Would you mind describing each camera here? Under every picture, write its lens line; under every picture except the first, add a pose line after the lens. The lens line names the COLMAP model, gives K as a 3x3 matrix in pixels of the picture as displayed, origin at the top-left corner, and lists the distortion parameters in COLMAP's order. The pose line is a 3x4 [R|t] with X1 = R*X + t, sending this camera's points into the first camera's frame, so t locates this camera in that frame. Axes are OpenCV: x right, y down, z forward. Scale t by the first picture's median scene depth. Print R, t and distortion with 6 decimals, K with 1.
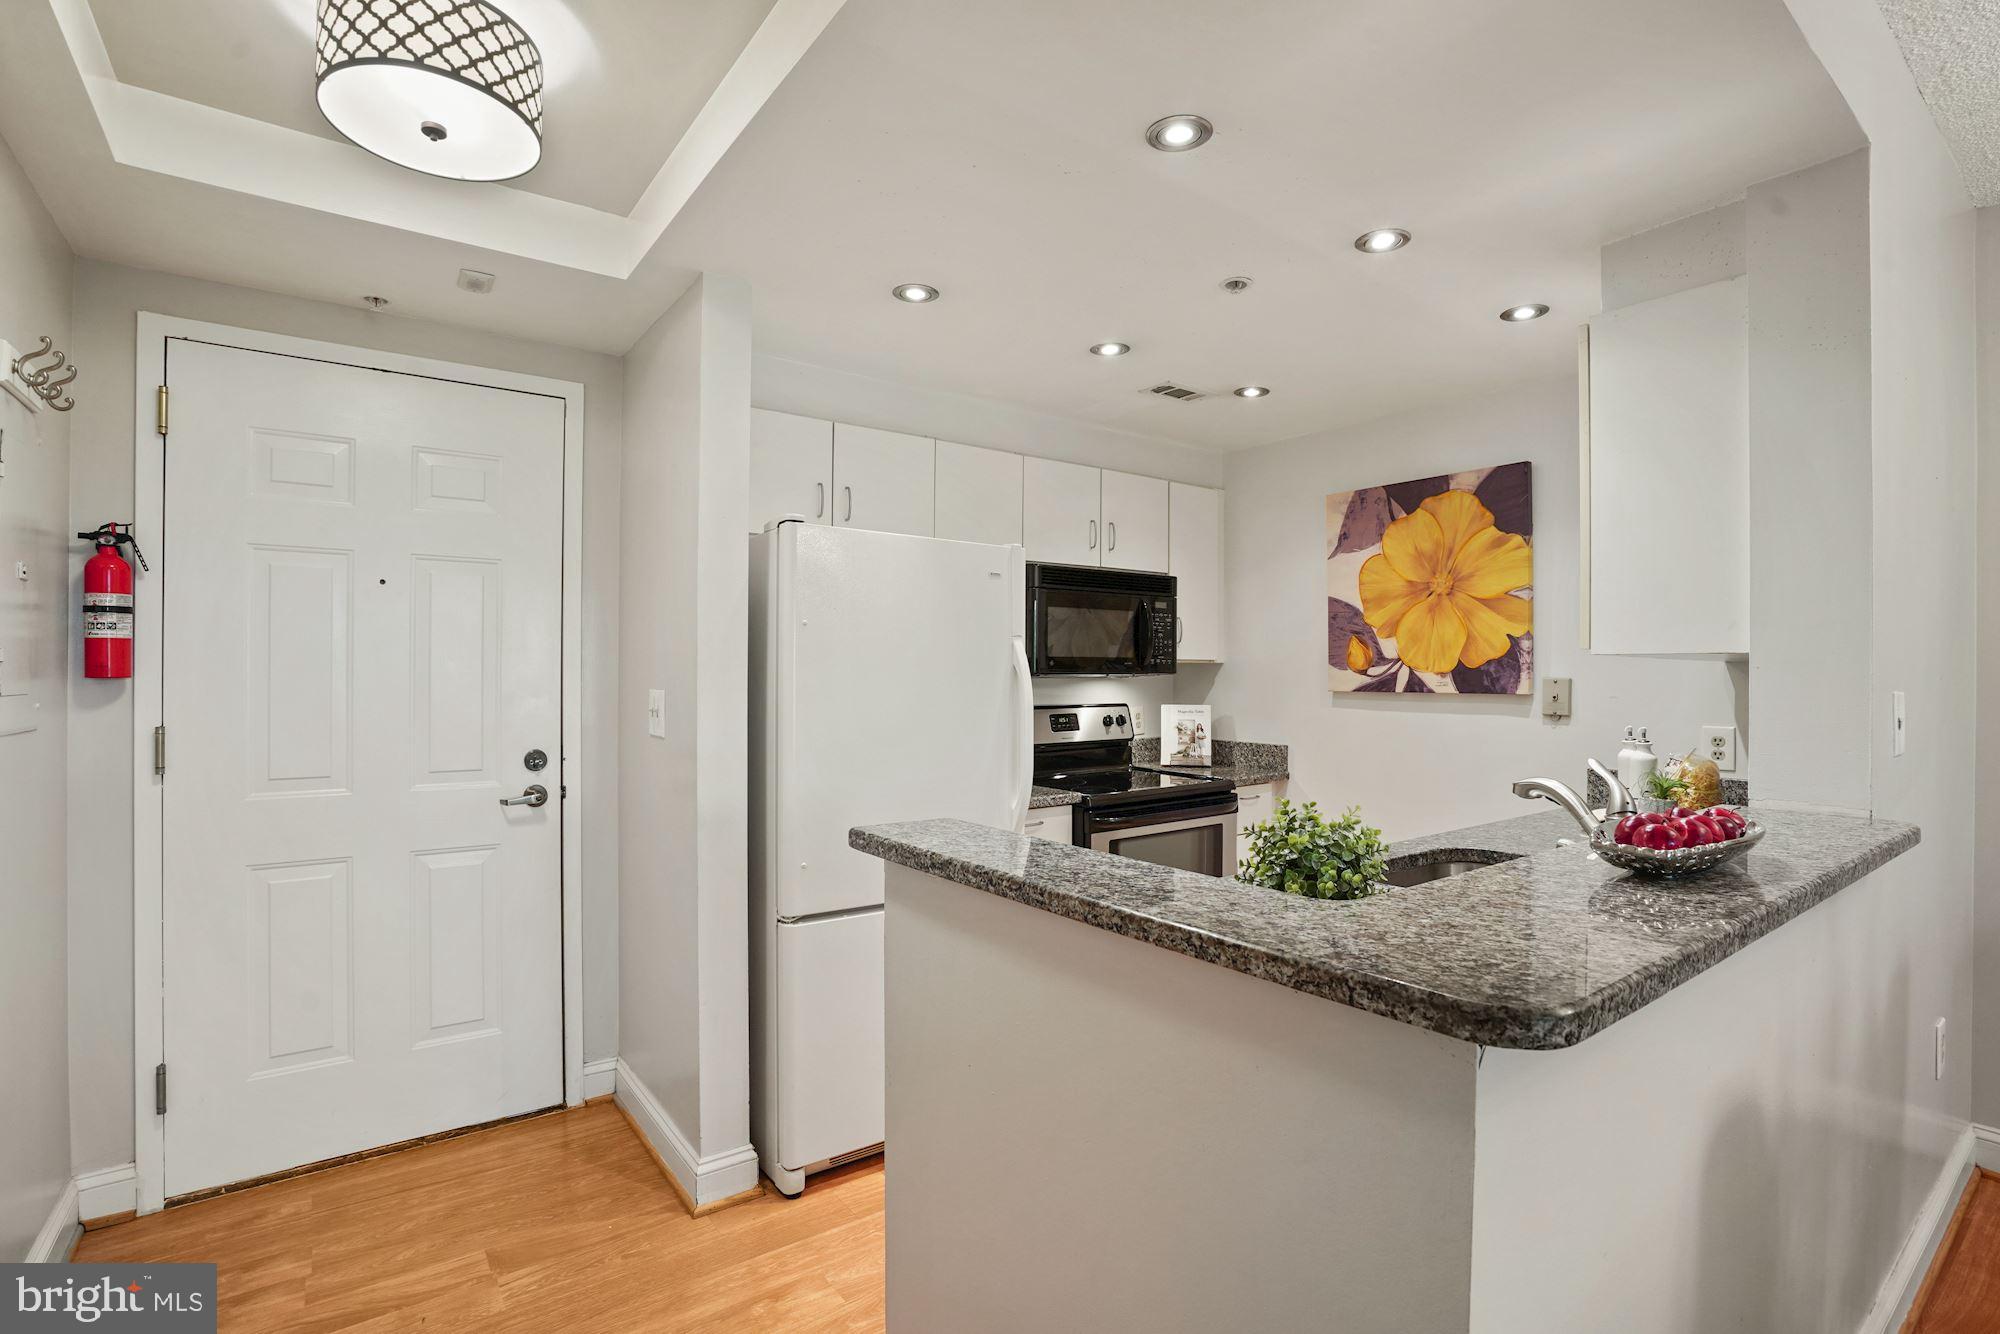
lens RADIAL K [[929.5, 0, 1000.0], [0, 929.5, 667.0], [0, 0, 1]] dist [-0.051367, 0.022511]
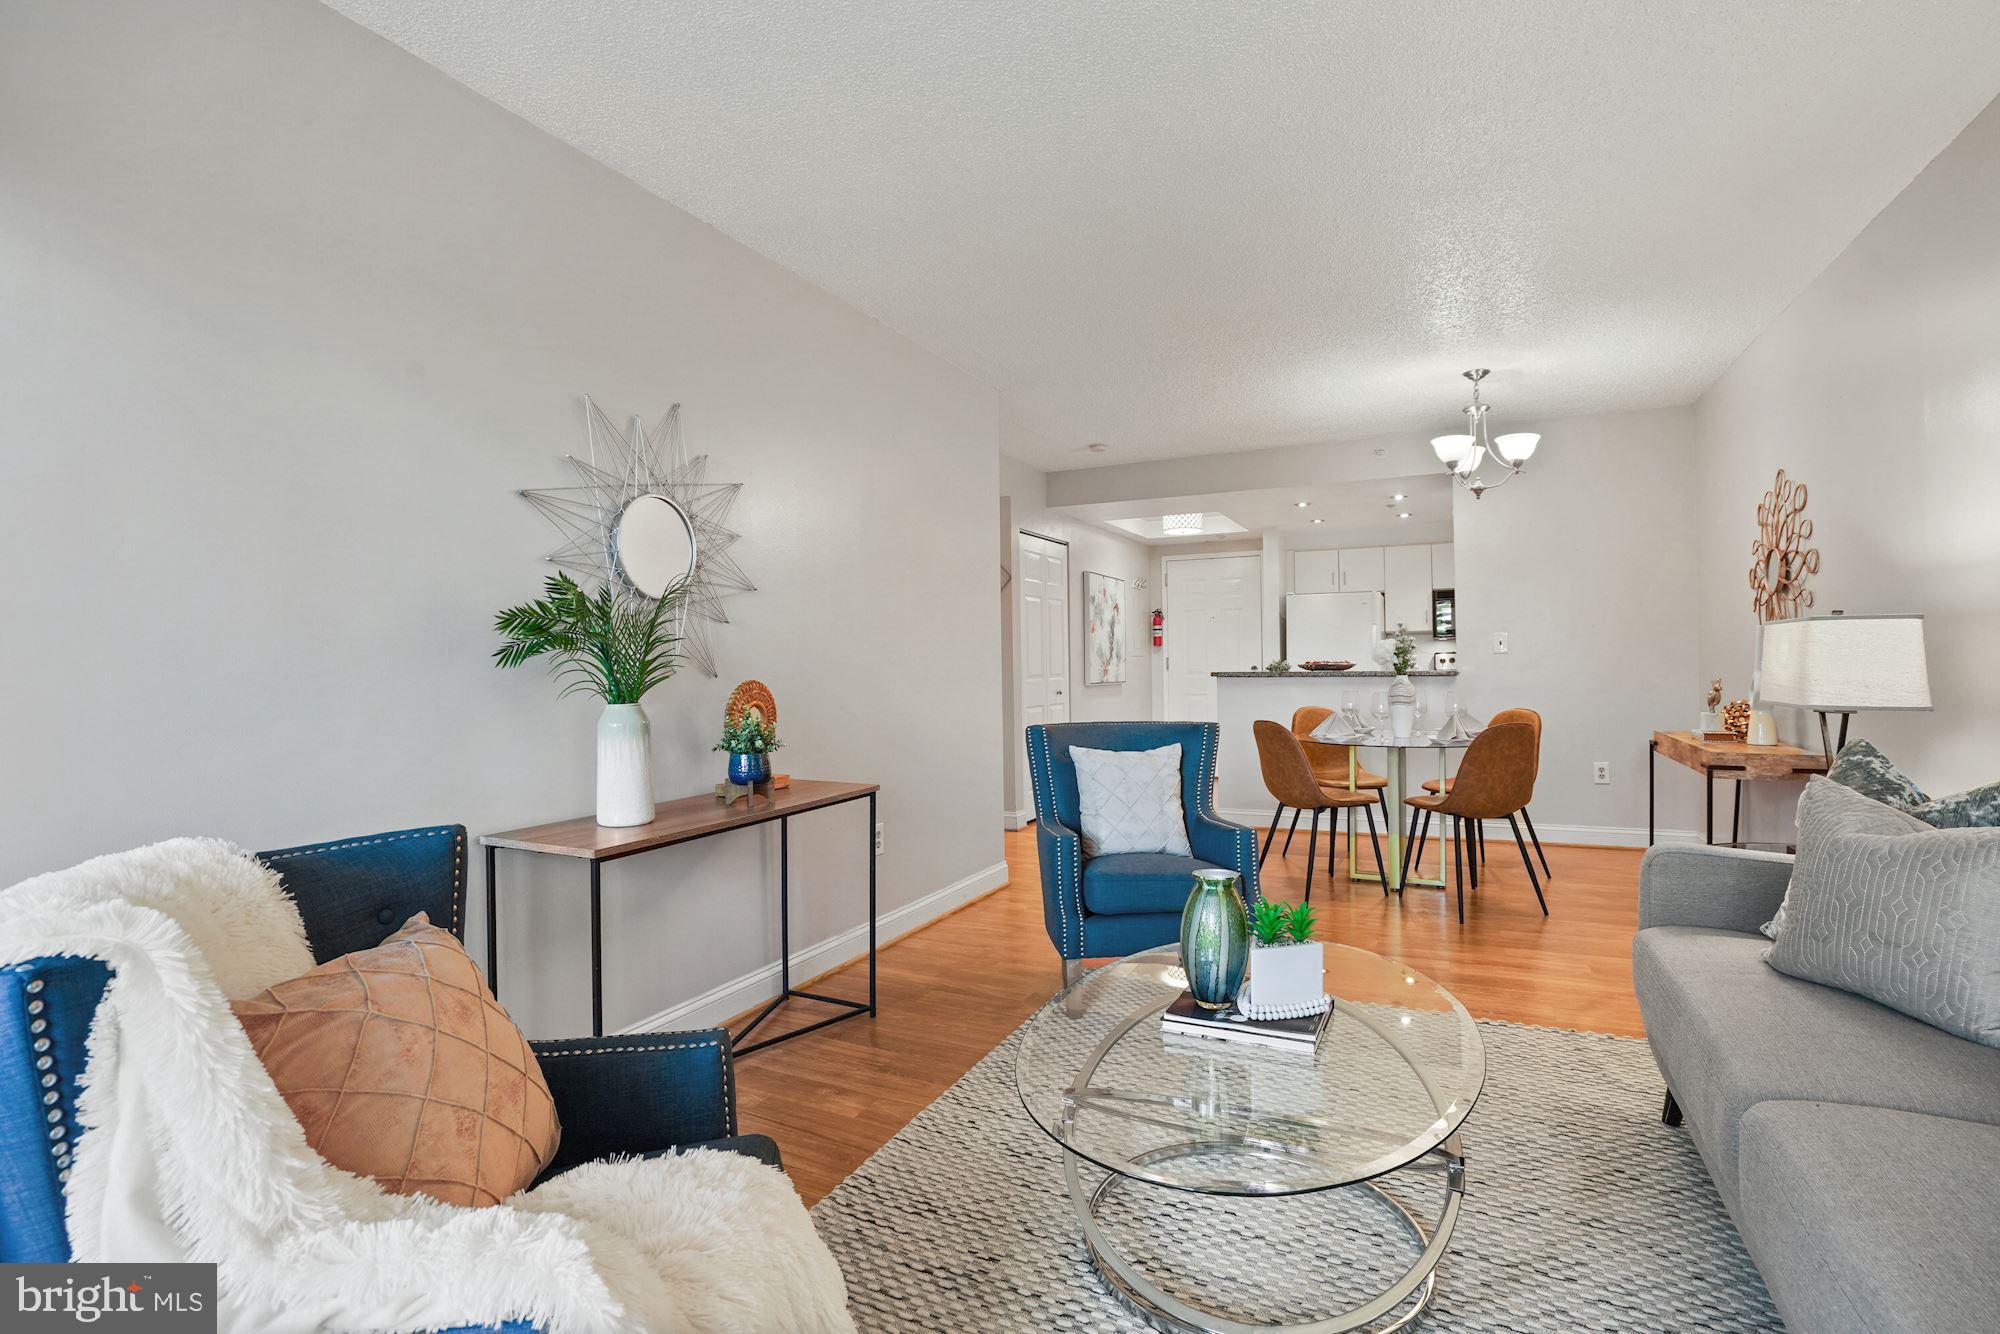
lens RADIAL K [[929.5, 0, 1000.0], [0, 929.5, 667.0], [0, 0, 1]] dist [-0.051367, 0.022511]
pose [[0.465228, -0.006735, -0.885165, 2.243636], [0.016704, 0.999860, 0.001172, 0.084276], [0.885033, -0.015331, 0.465276, -1.495121]]
